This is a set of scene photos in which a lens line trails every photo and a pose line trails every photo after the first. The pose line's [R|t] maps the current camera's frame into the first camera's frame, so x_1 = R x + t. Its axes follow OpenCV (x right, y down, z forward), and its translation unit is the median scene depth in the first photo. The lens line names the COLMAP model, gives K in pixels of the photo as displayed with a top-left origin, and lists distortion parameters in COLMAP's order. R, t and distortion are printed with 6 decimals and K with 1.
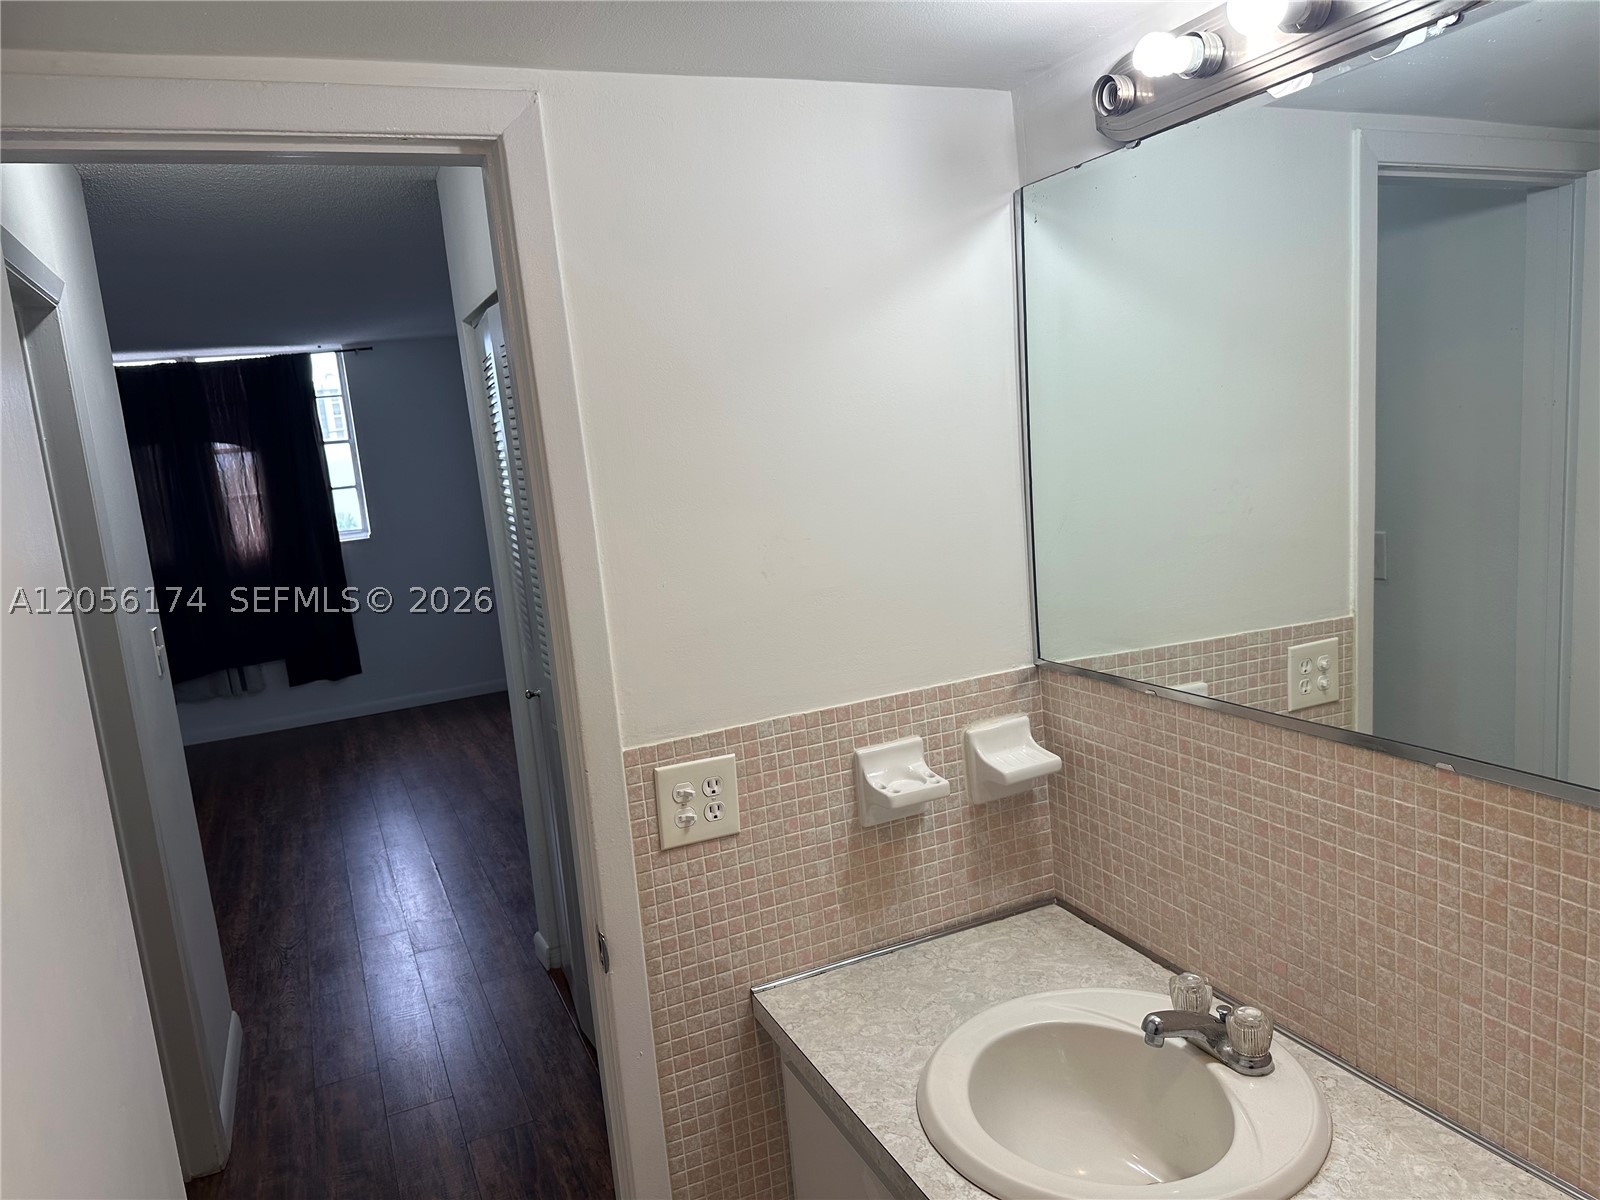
lens RADIAL K [[1119.7, 0, 801.7], [0, 1119.7, 608.7], [0, 0, 1]] dist [0.000768, -0.000845]
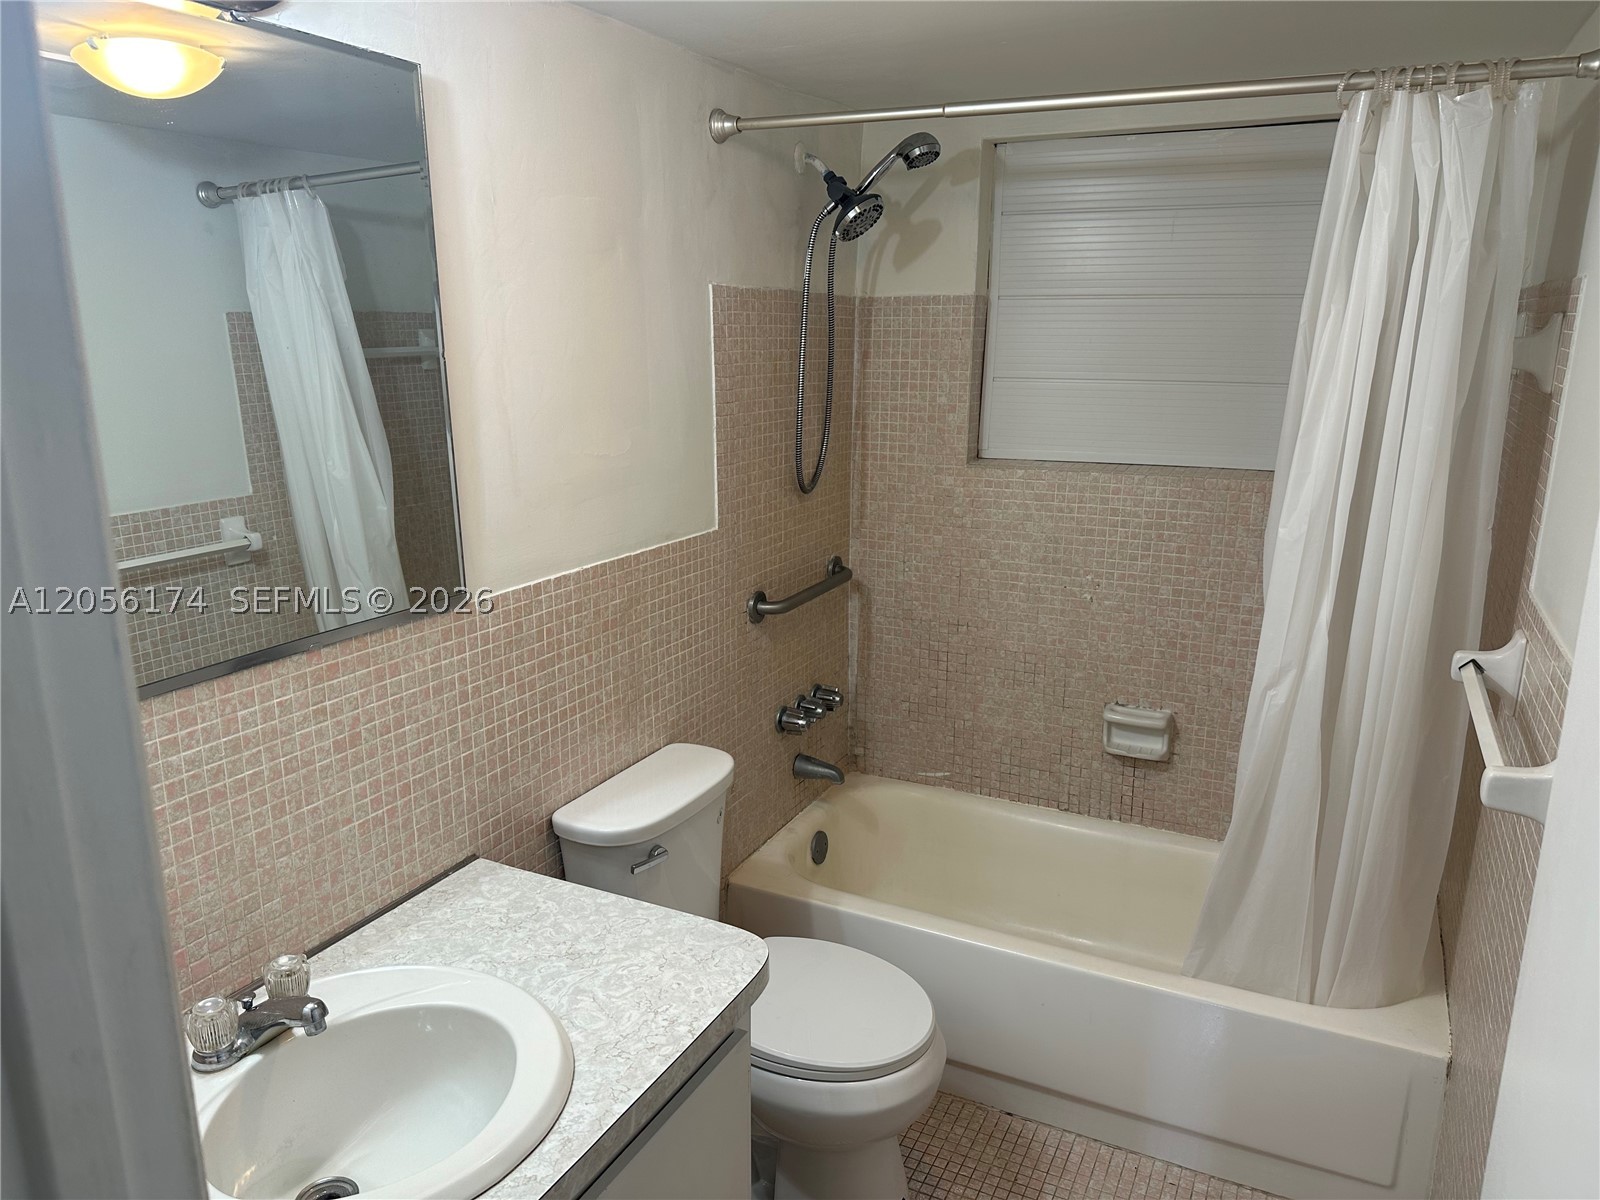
lens RADIAL K [[1119.7, 0, 803.8], [0, 1119.7, 604.4], [0, 0, 1]] dist [0.000768, -0.000845]
pose [[-0.627786, -0.106725, 0.771035, -0.621246], [0.167419, 0.948859, 0.267653, -0.124584], [-0.760168, 0.297115, -0.577812, 1.159065]]
